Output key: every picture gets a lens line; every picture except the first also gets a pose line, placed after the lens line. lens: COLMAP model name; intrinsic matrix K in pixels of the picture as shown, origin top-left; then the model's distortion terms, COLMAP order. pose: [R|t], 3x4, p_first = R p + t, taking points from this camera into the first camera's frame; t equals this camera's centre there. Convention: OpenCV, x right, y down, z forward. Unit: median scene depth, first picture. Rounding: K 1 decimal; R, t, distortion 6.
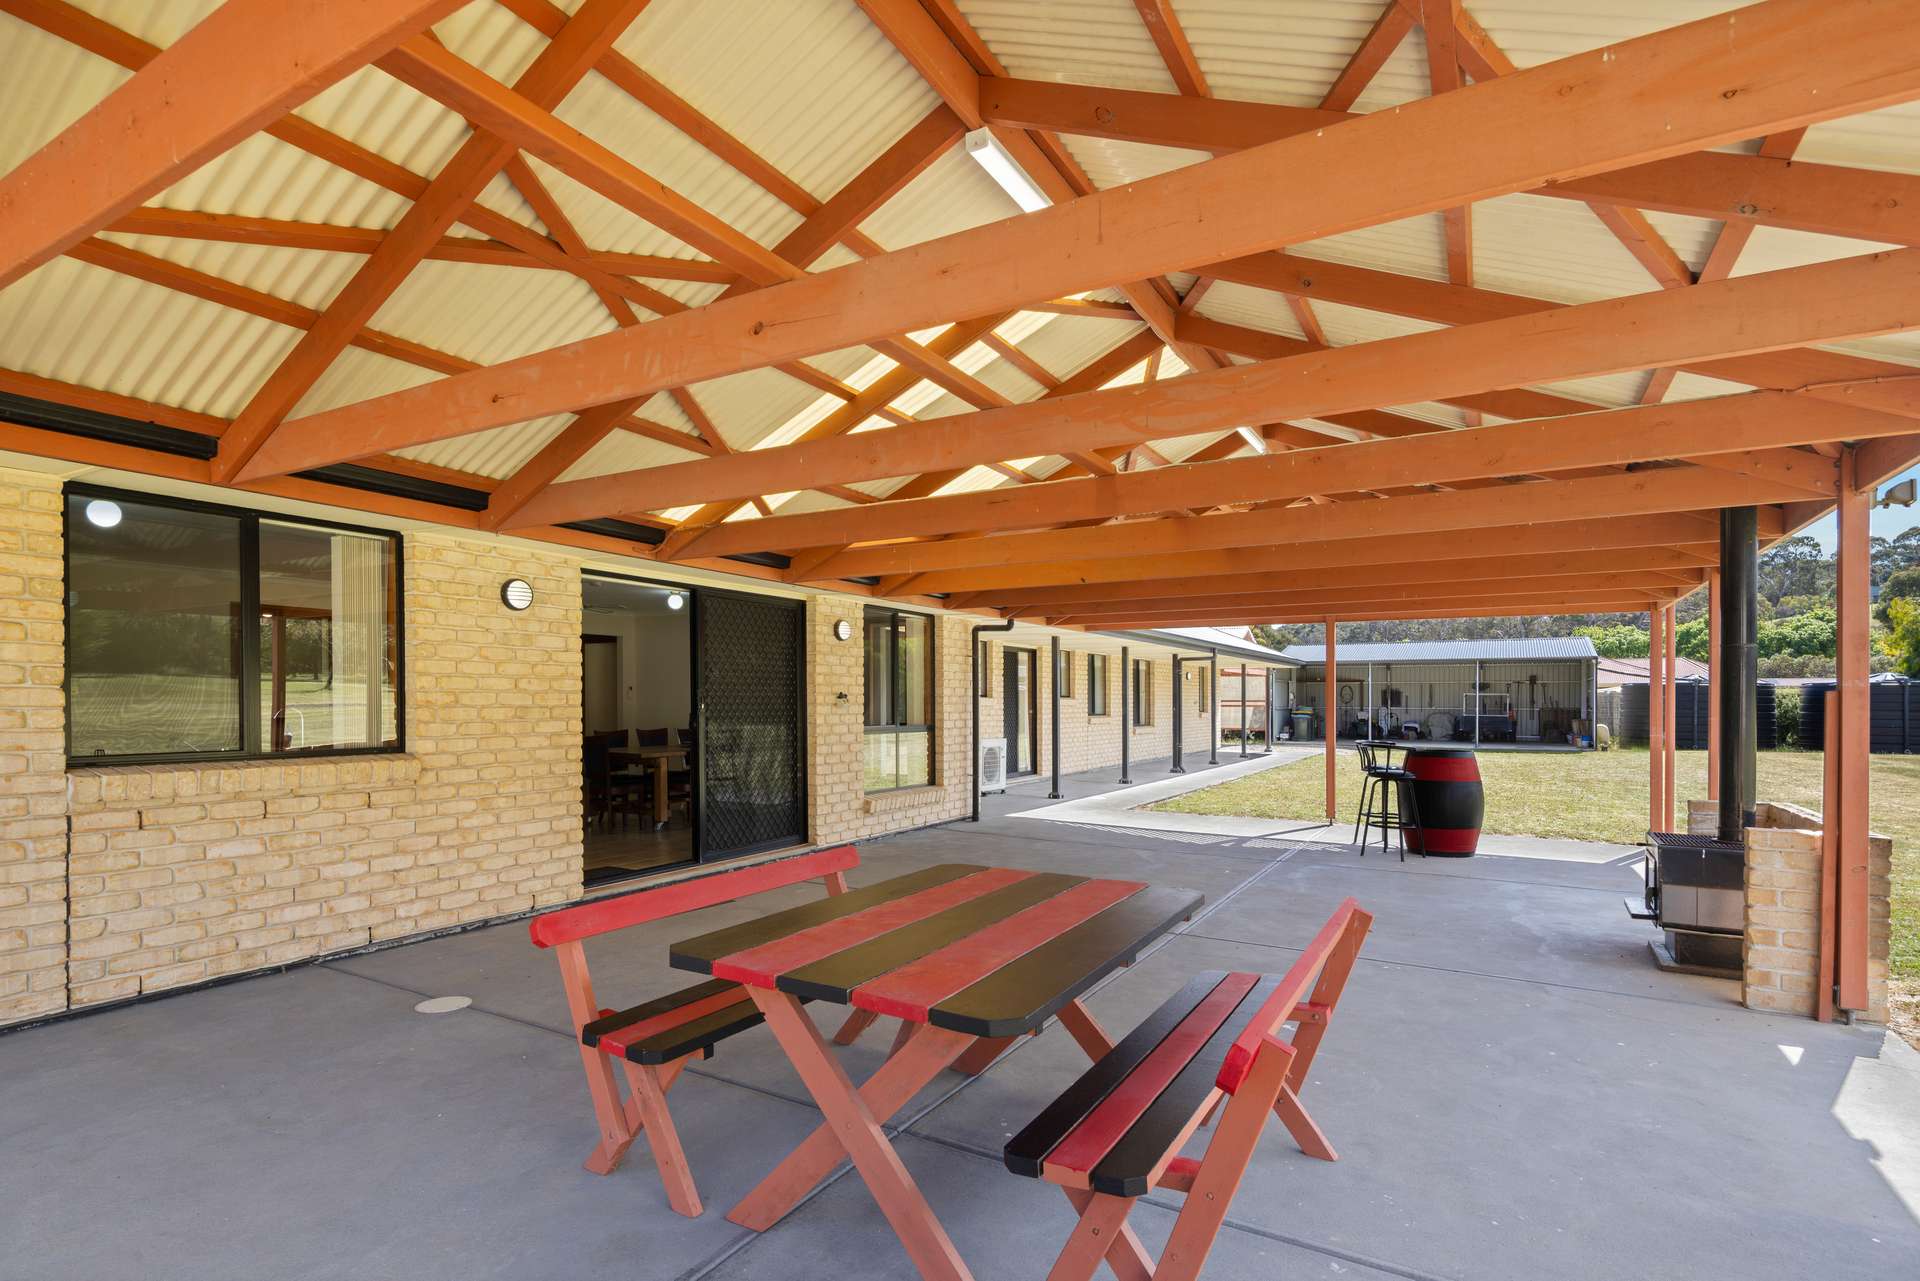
lens RADIAL K [[955.8, 0, 938.6], [0, 955.8, 667.1], [0, 0, 1]] dist [0.000158, -0.000029]
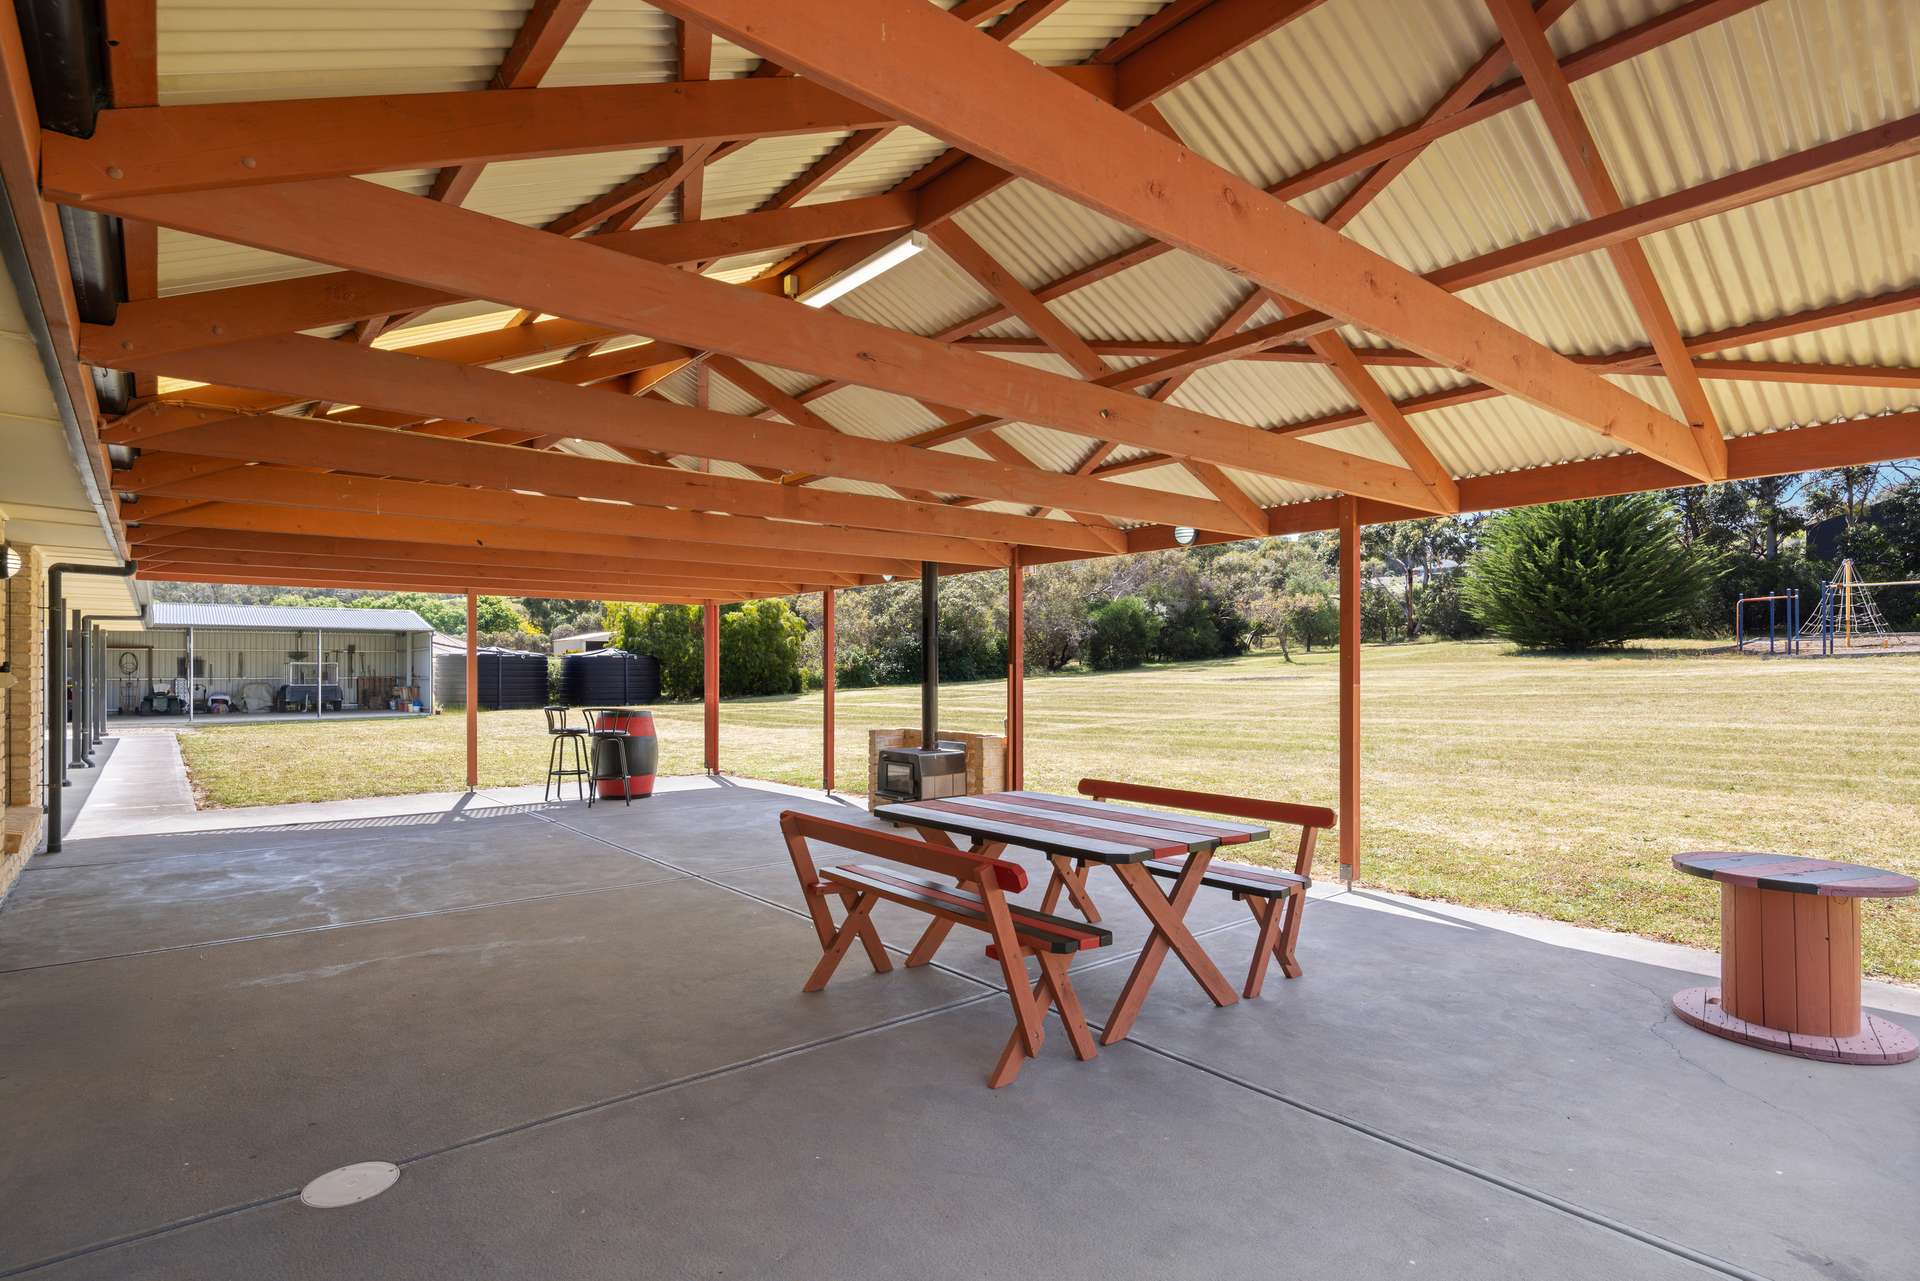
lens RADIAL K [[955.8, 0, 938.6], [0, 955.8, 667.1], [0, 0, 1]] dist [0.000158, -0.000029]
pose [[0.347521, -0.003337, 0.937666, -0.129482], [-0.027379, 0.999531, 0.013704, 0.001335], [-0.937273, -0.030435, 0.347266, 0.061851]]
